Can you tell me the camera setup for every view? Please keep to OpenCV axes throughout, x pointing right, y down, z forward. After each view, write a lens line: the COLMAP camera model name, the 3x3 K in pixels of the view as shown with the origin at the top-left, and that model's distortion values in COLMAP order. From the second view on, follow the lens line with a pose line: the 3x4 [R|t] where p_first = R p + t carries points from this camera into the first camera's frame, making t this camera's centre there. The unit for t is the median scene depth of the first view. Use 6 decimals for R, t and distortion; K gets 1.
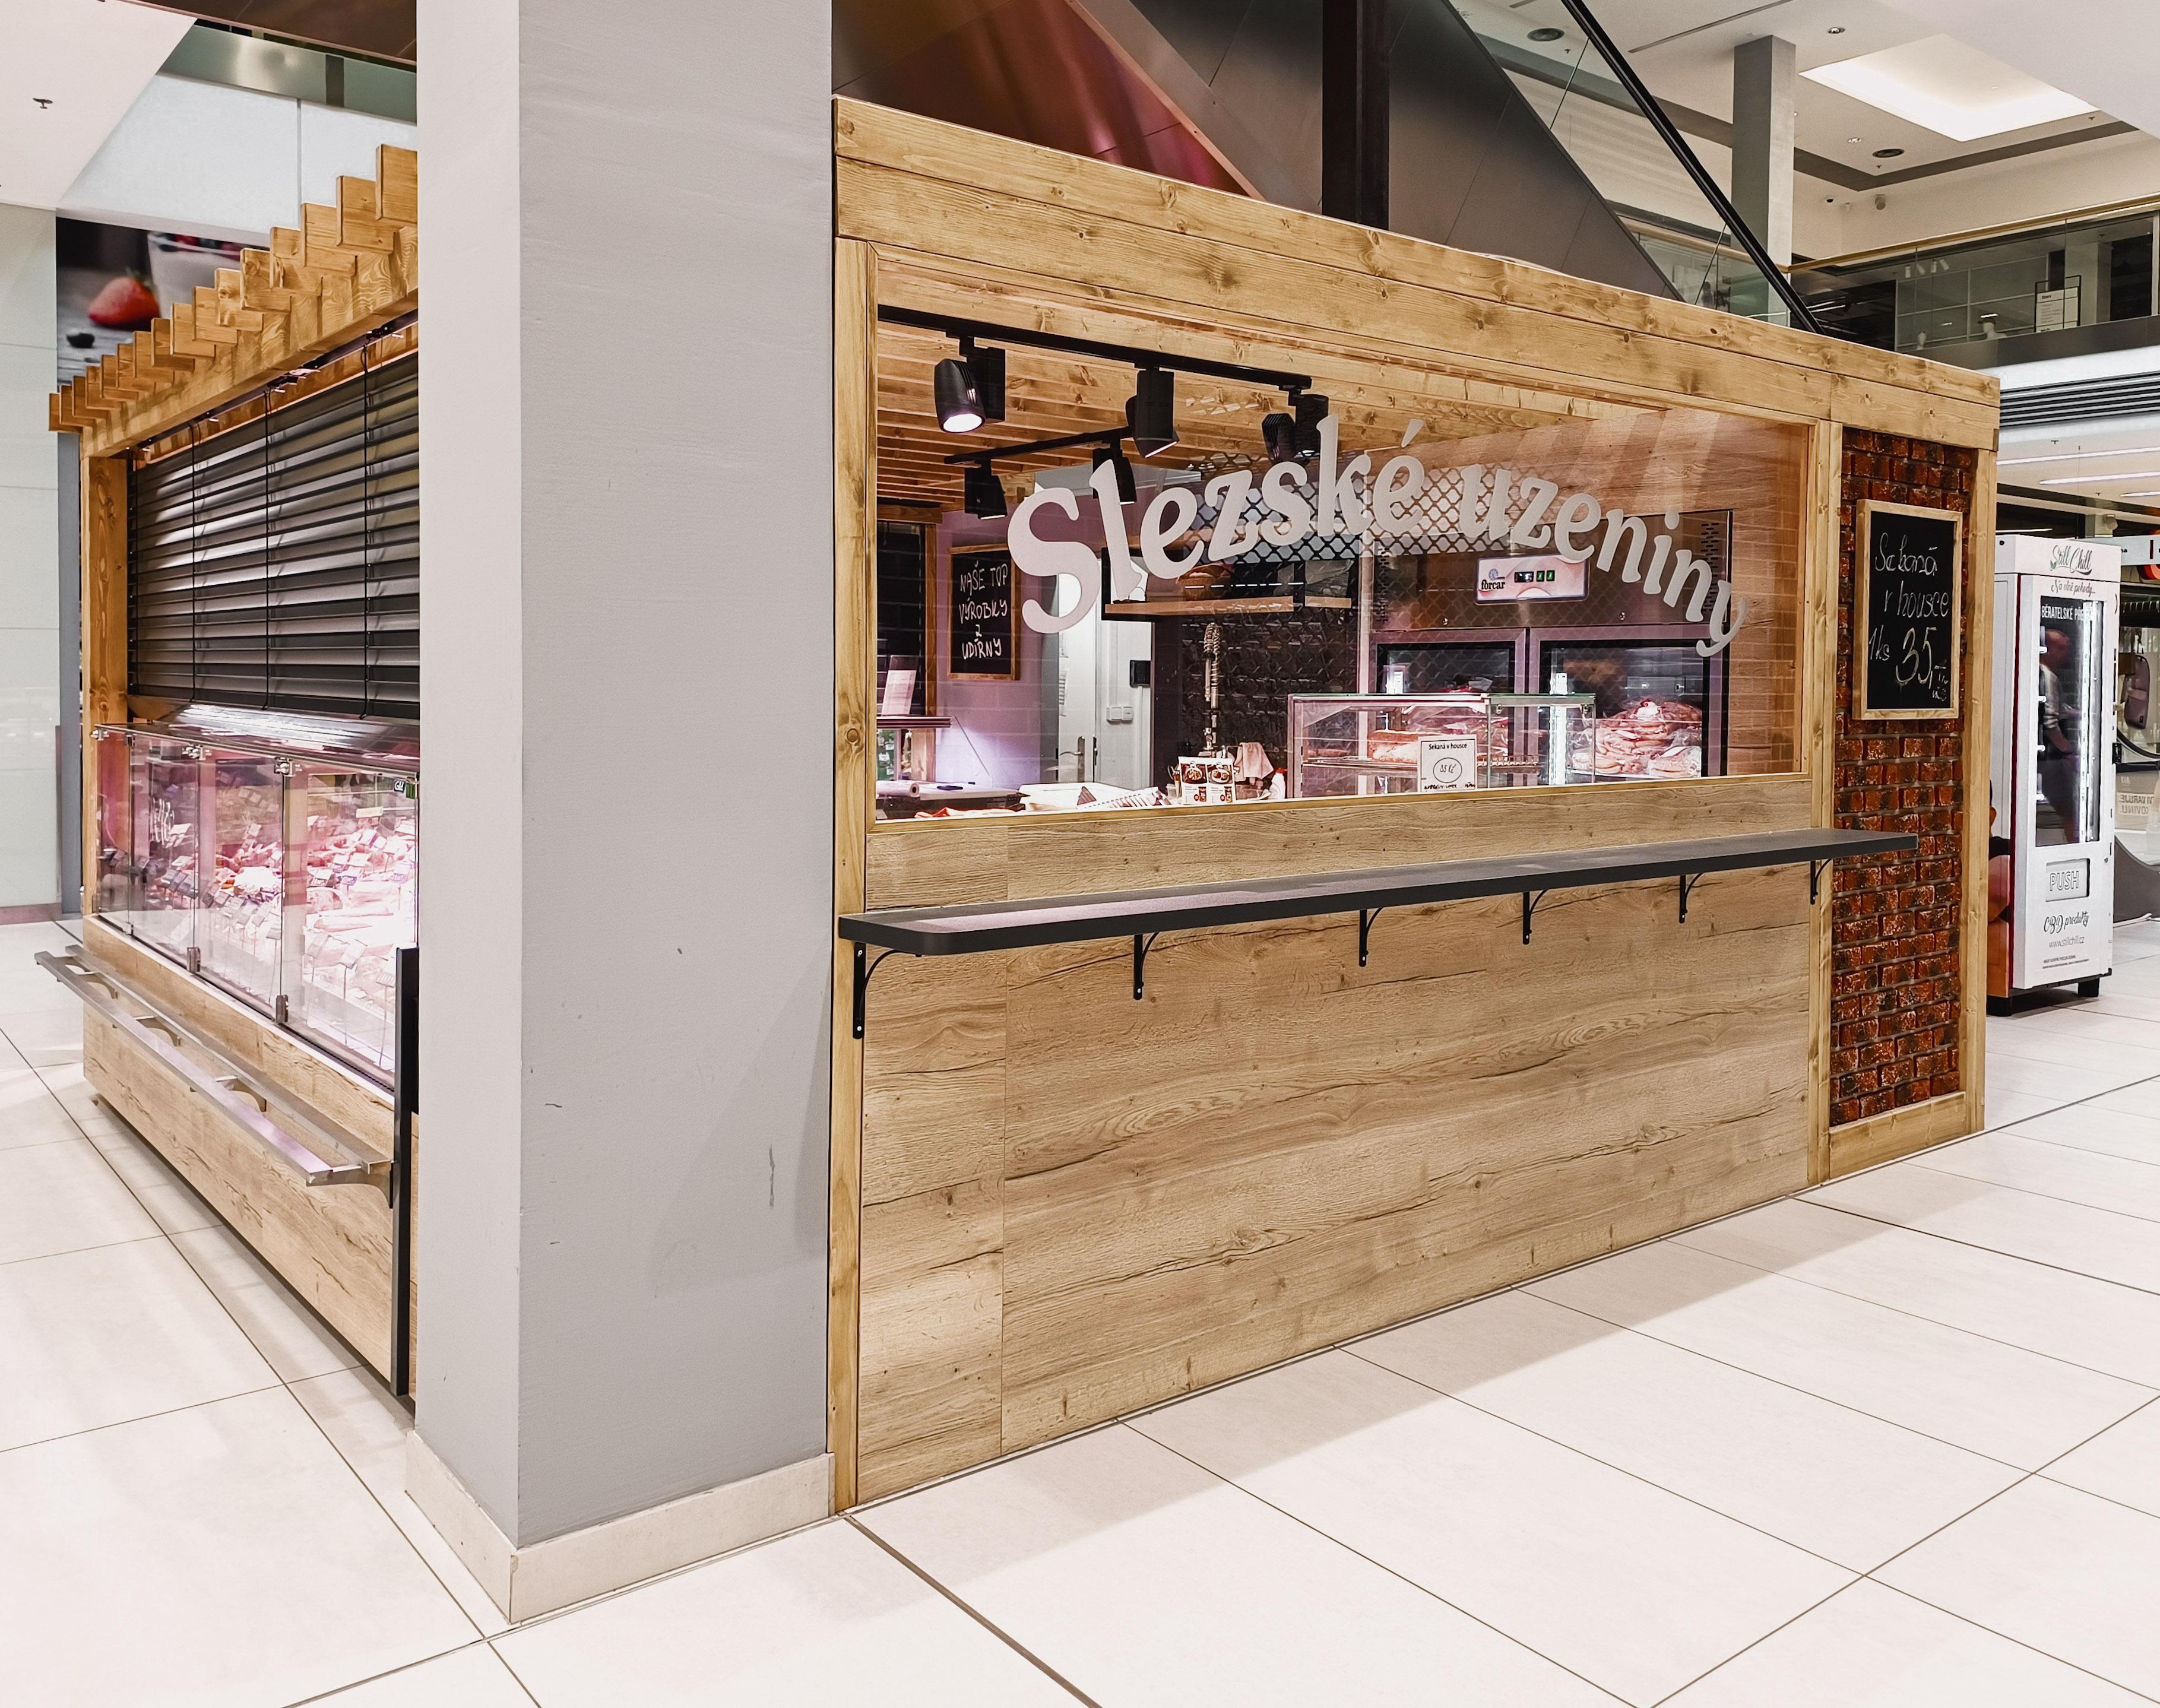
lens RADIAL K [[1719.4, 0, 1133.0], [0, 1719.4, 717.2], [0, 0, 1]] dist [0.076852, -0.057512]
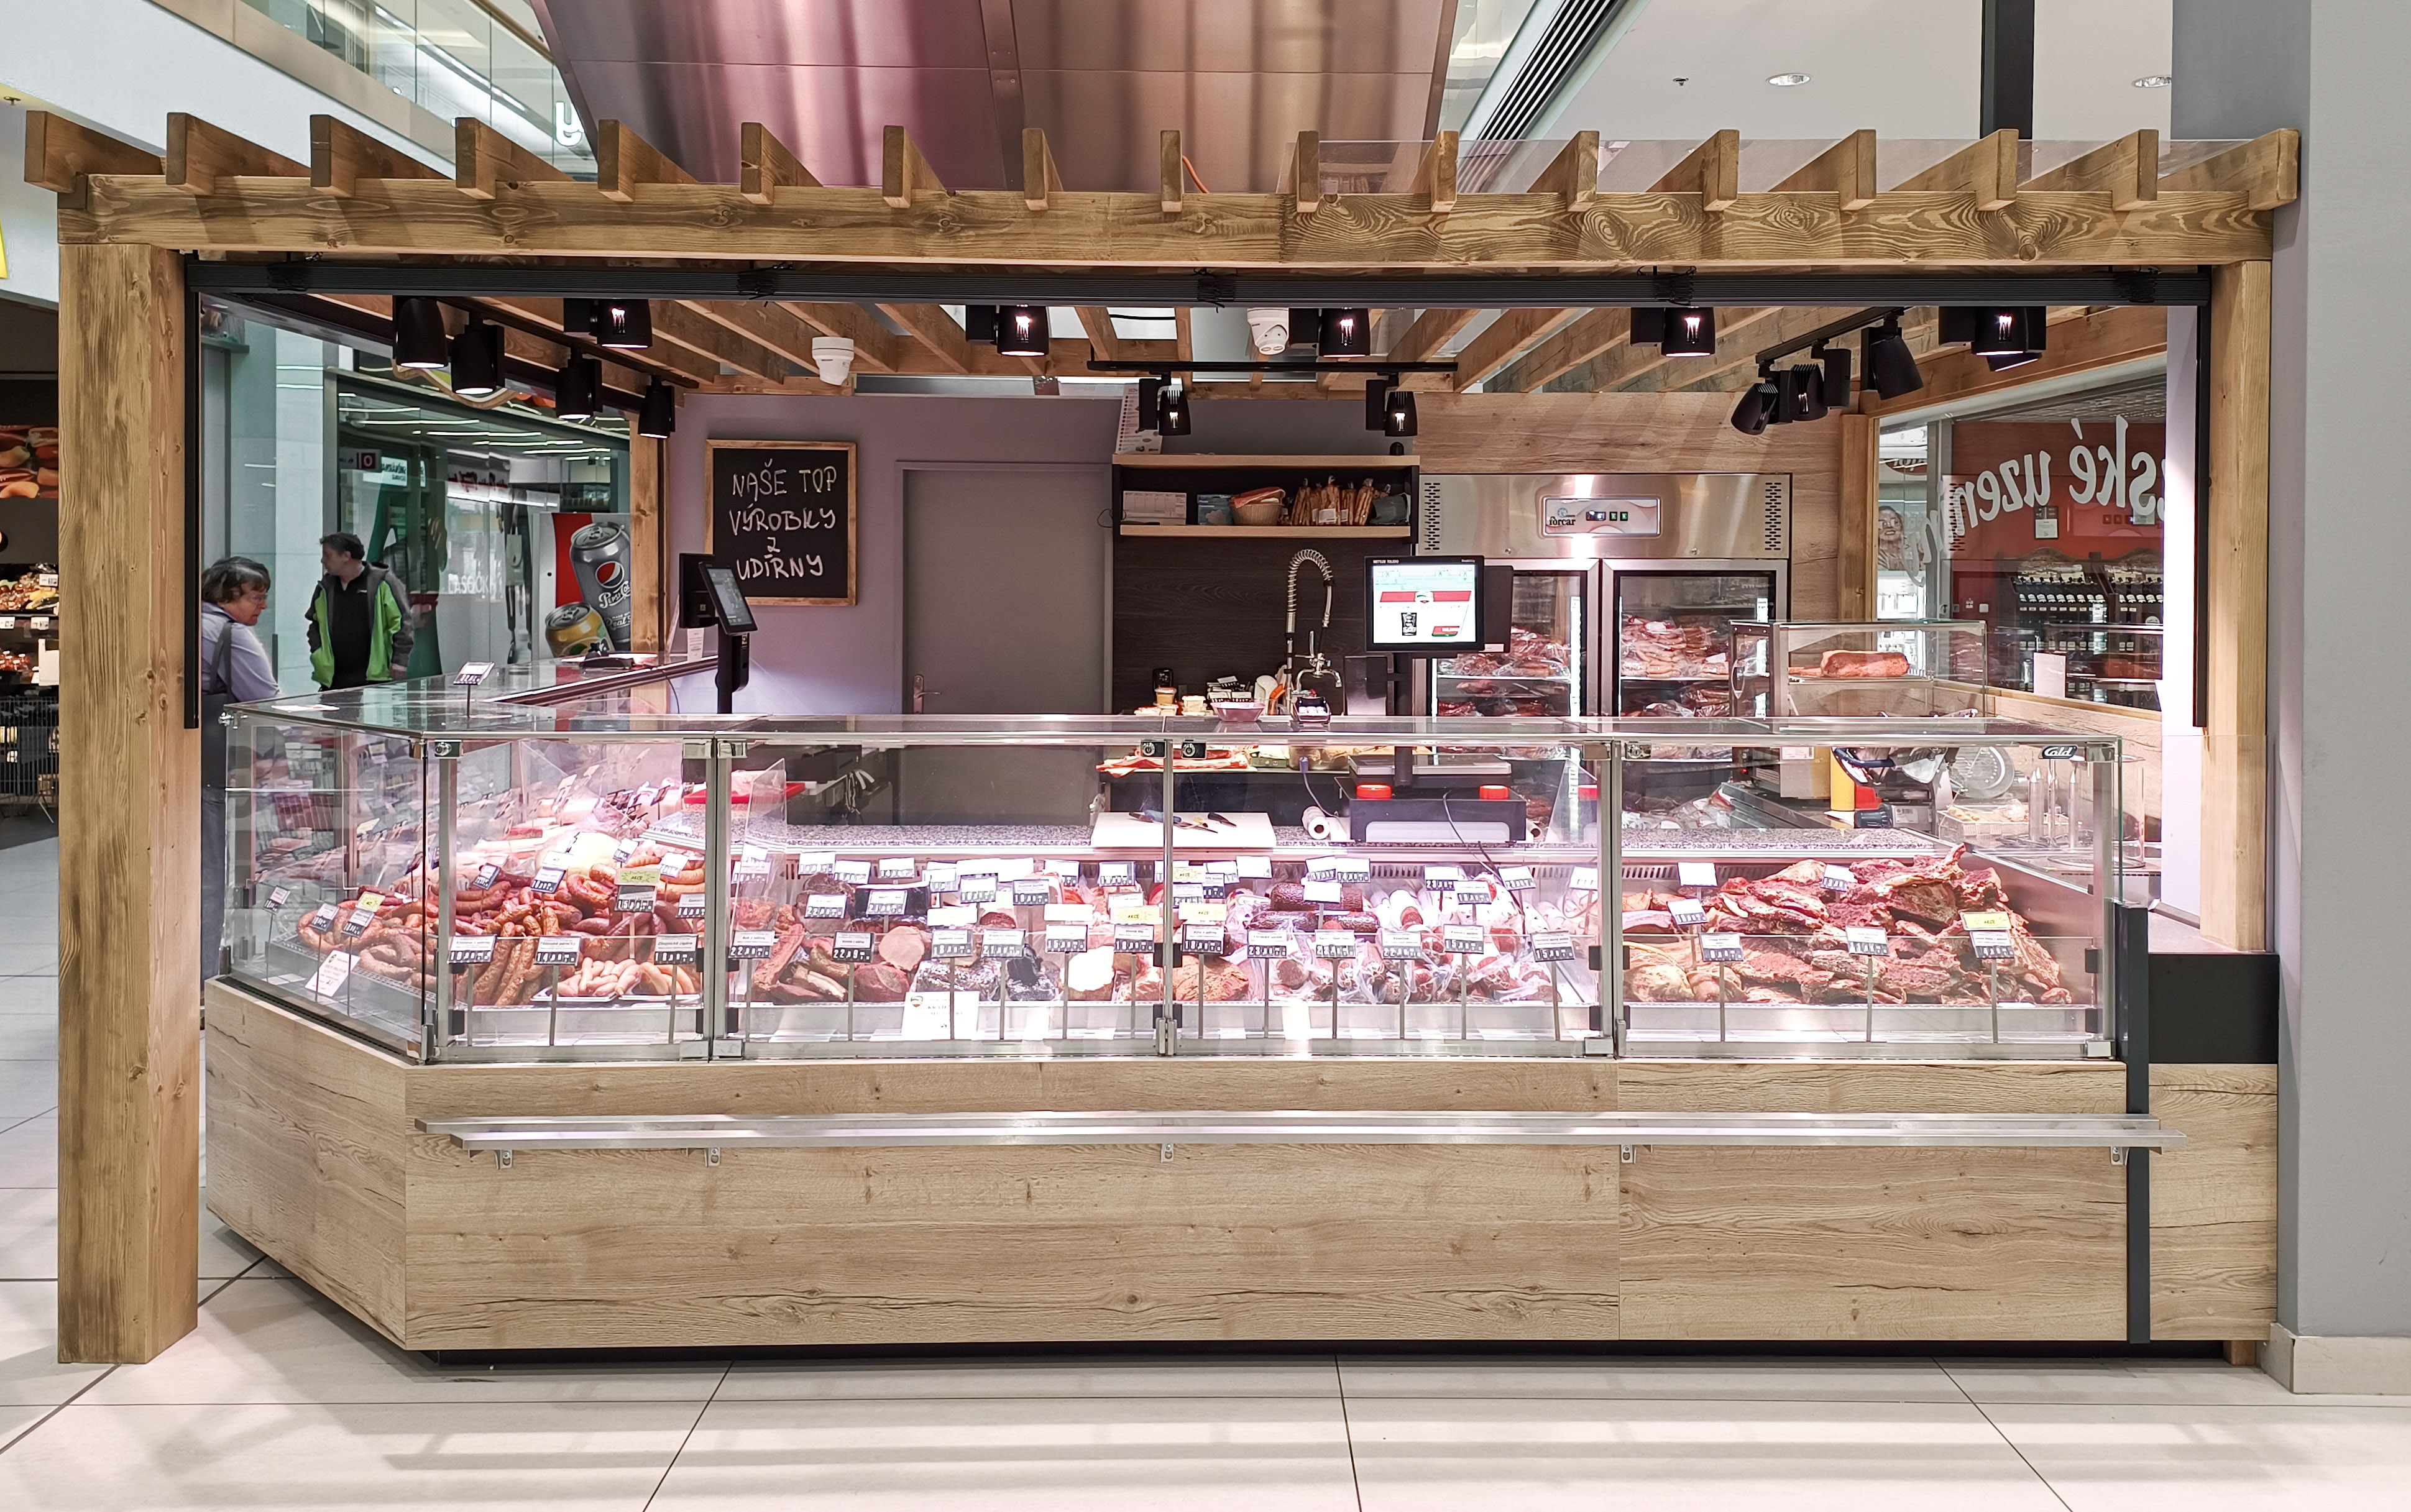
lens RADIAL K [[1815.1, 0, 1211.7], [0, 1815.1, 581.8], [0, 0, 1]] dist [0.051441, -0.035799]
pose [[0.624826, -0.011166, 0.780684, -1.255827], [0.019632, 0.999806, -0.001413, -0.053853], [-0.780517, 0.016209, 0.624924, 0.580898]]
